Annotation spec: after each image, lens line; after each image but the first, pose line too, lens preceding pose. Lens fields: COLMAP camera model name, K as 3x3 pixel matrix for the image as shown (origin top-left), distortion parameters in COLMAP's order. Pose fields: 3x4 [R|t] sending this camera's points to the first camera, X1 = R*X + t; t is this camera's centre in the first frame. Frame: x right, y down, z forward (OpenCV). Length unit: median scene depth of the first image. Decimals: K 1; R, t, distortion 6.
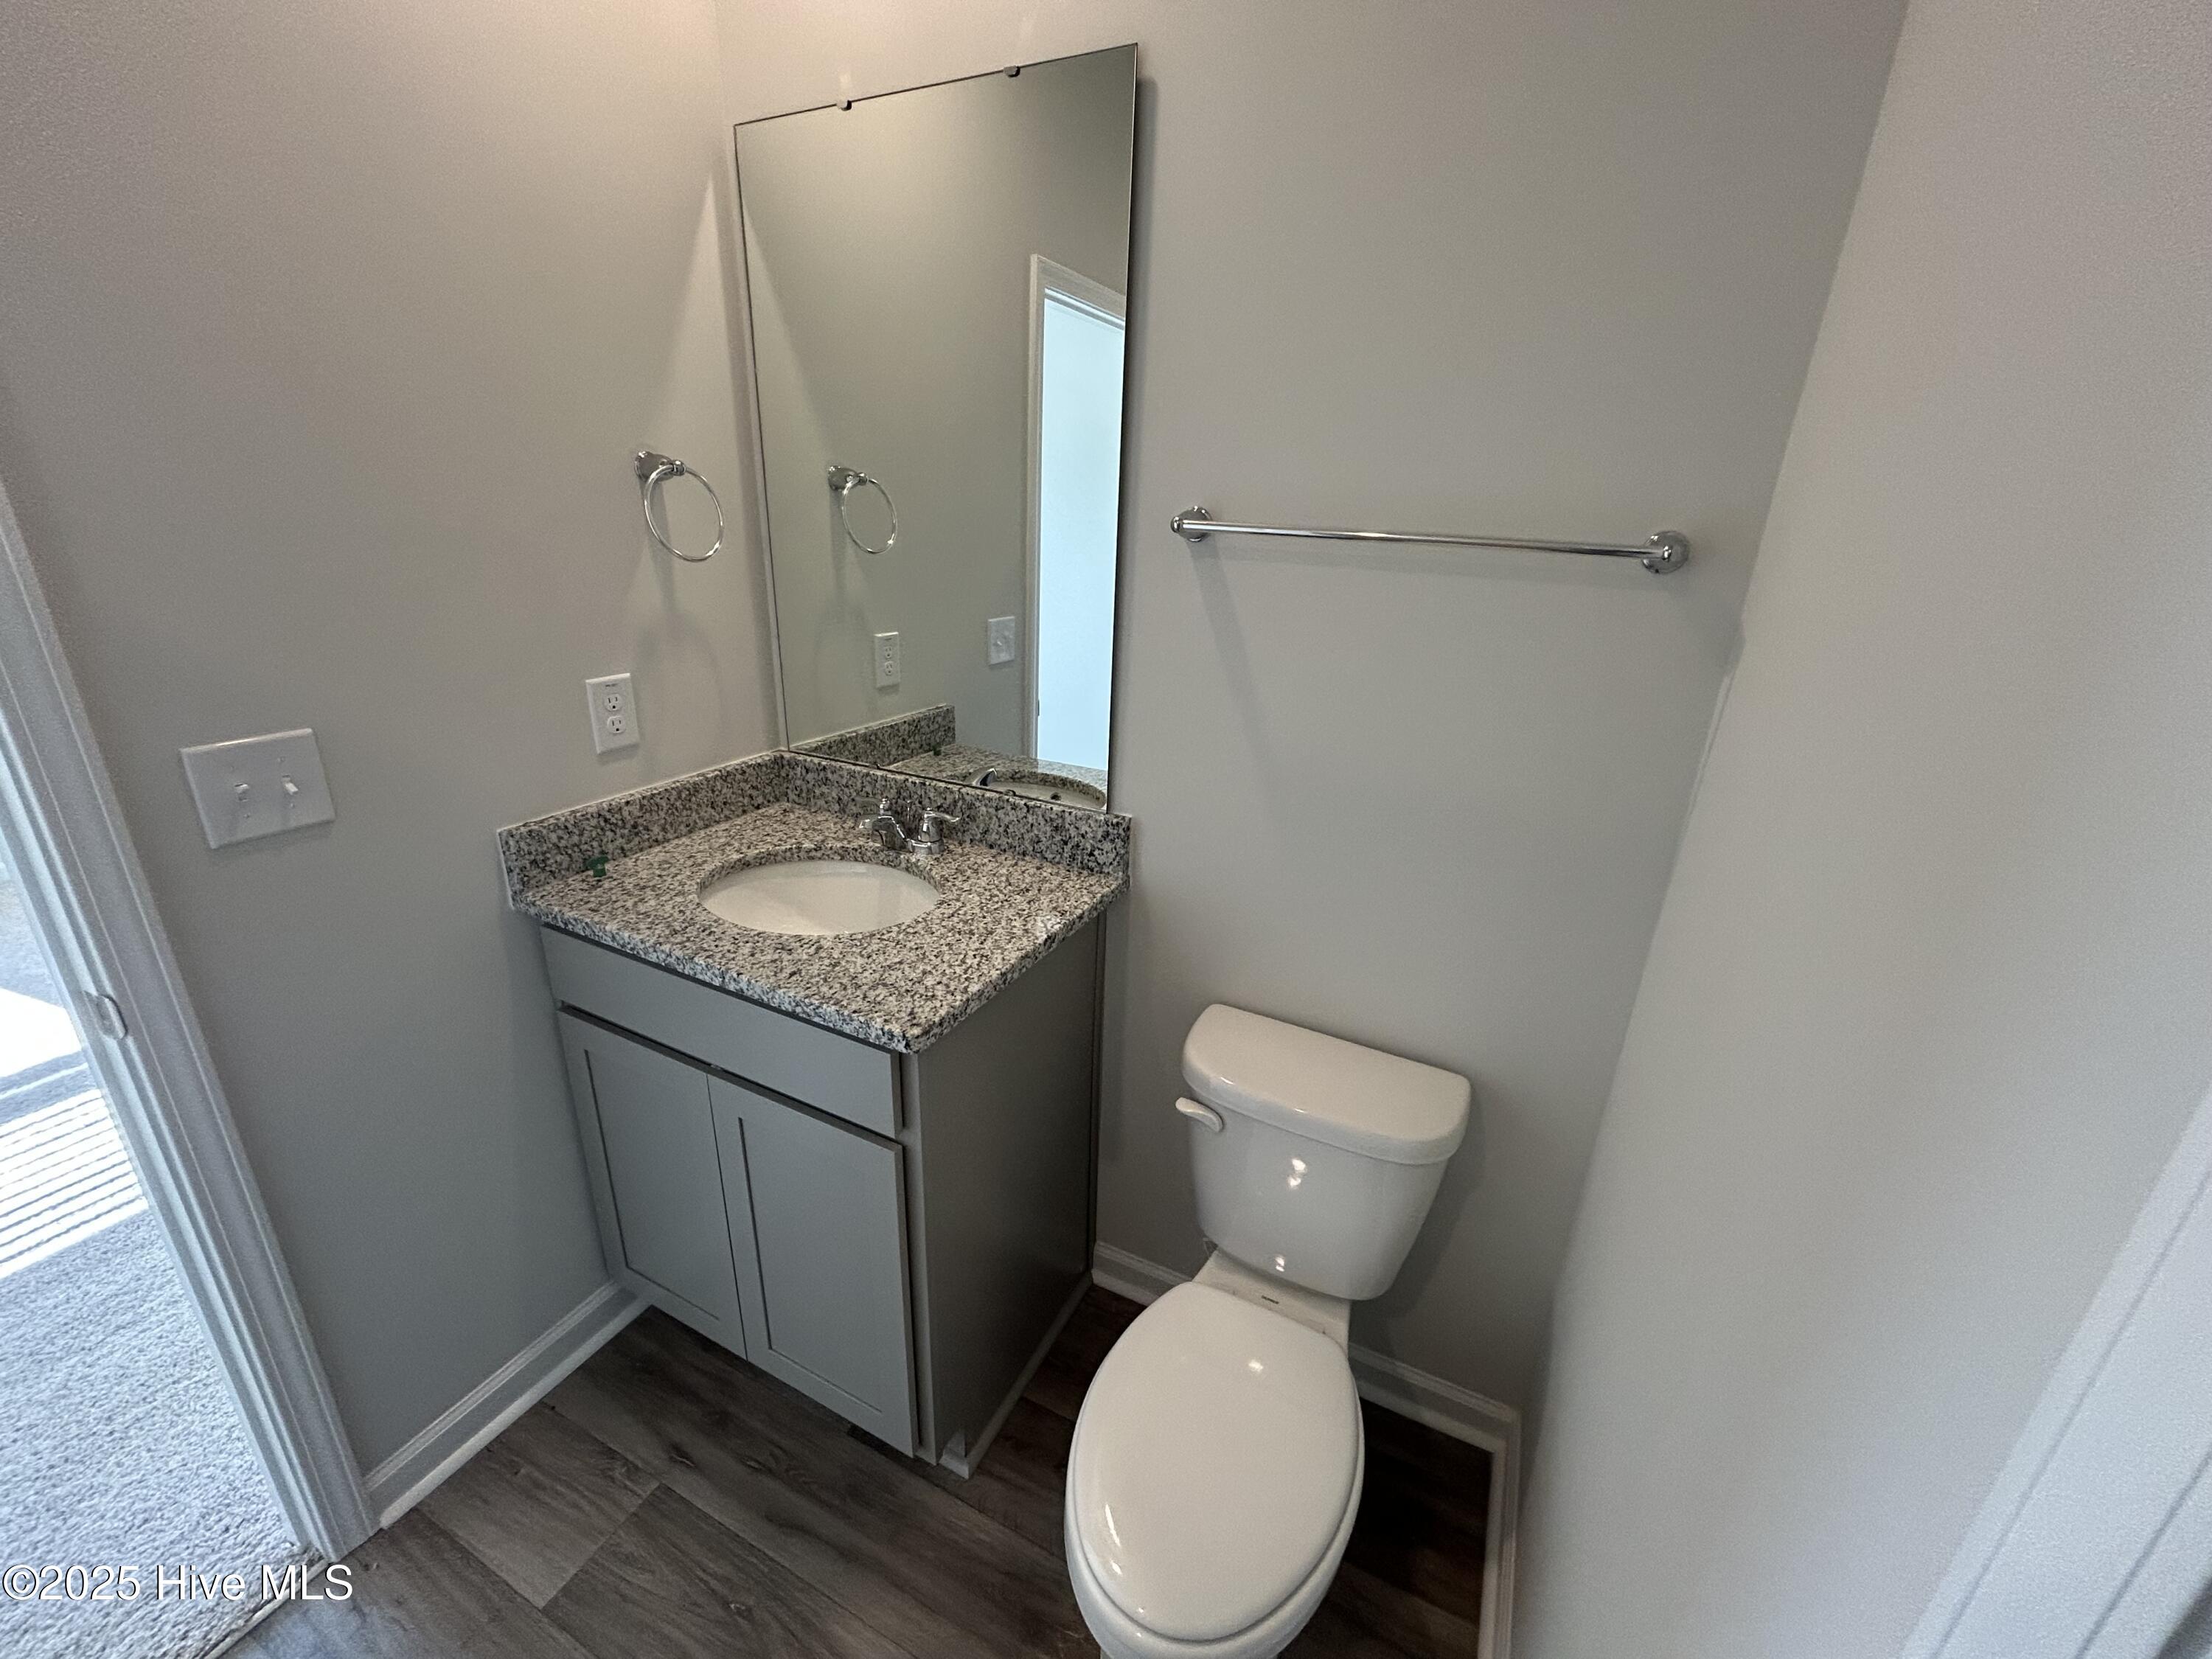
lens RADIAL K [[887.4, 0, 1108.5], [0, 887.4, 826.7], [0, 0, 1]] dist [0.000440, 0.000090]
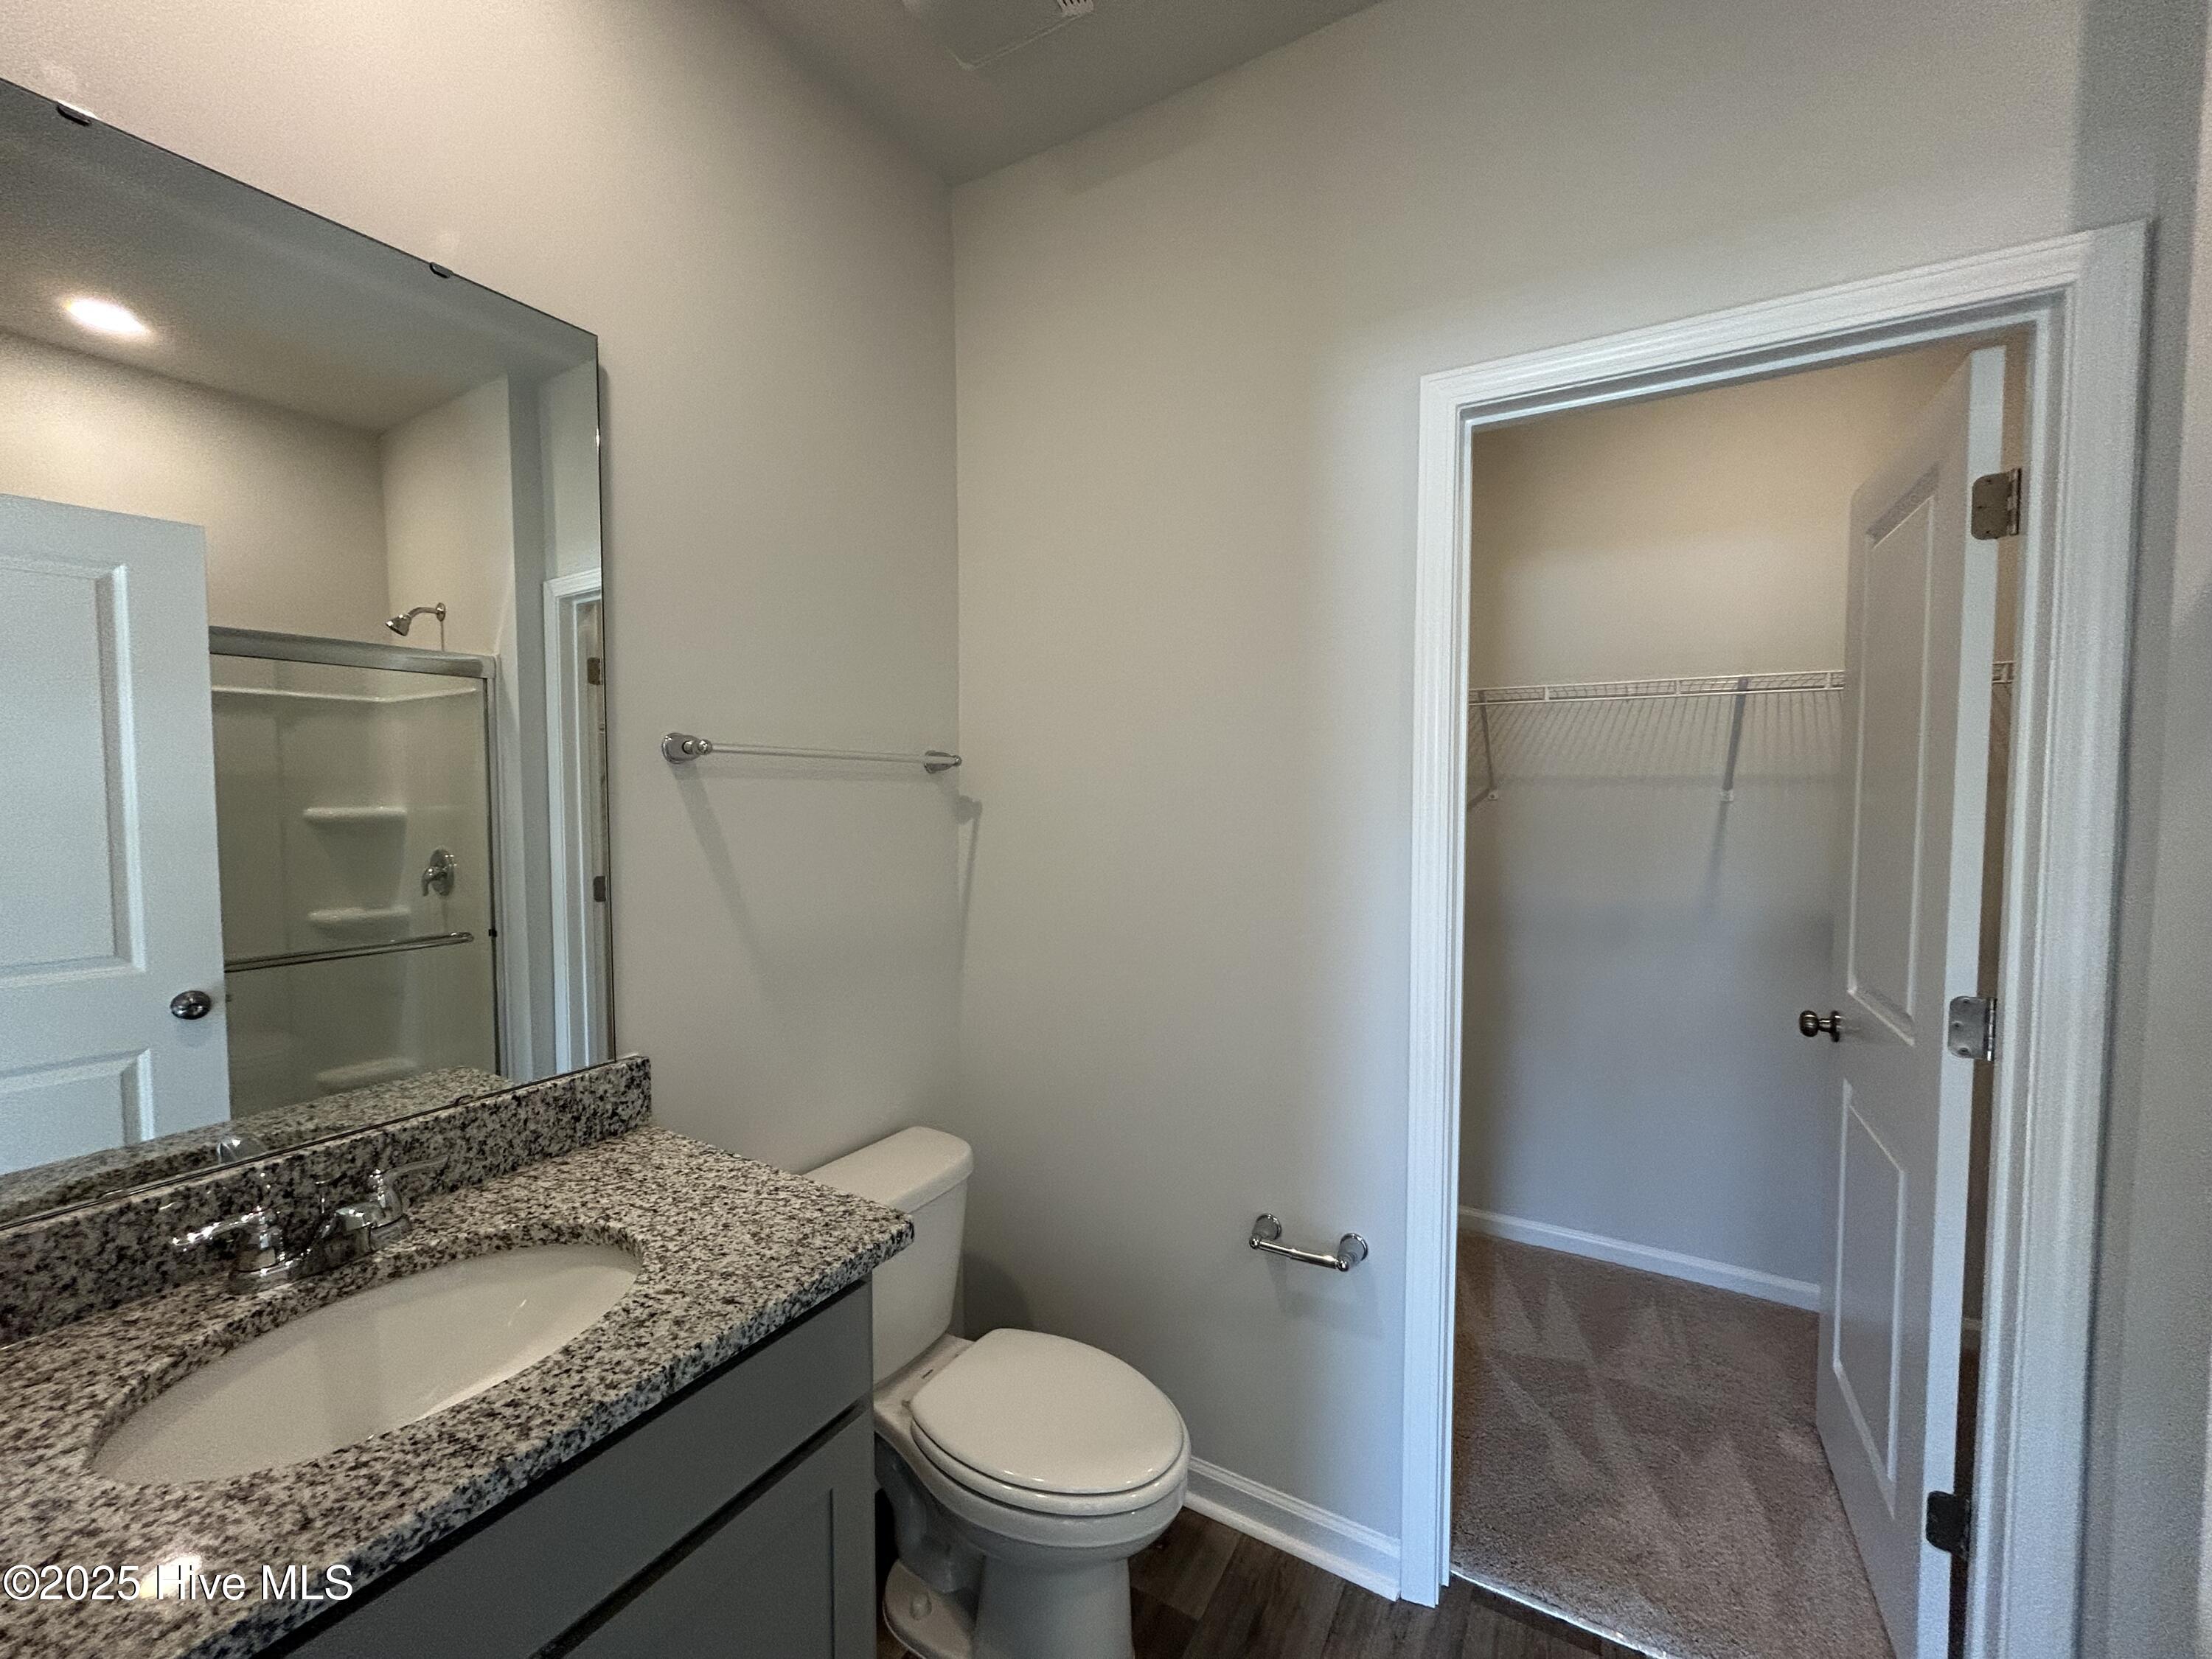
lens RADIAL K [[887.4, 0, 1108.5], [0, 887.4, 826.7], [0, 0, 1]] dist [0.000440, 0.000090]
pose [[0.069896, -0.079509, 0.994381, -0.860154], [0.341194, 0.938605, 0.051067, -0.116786], [-0.937391, 0.335708, 0.092733, 0.403594]]
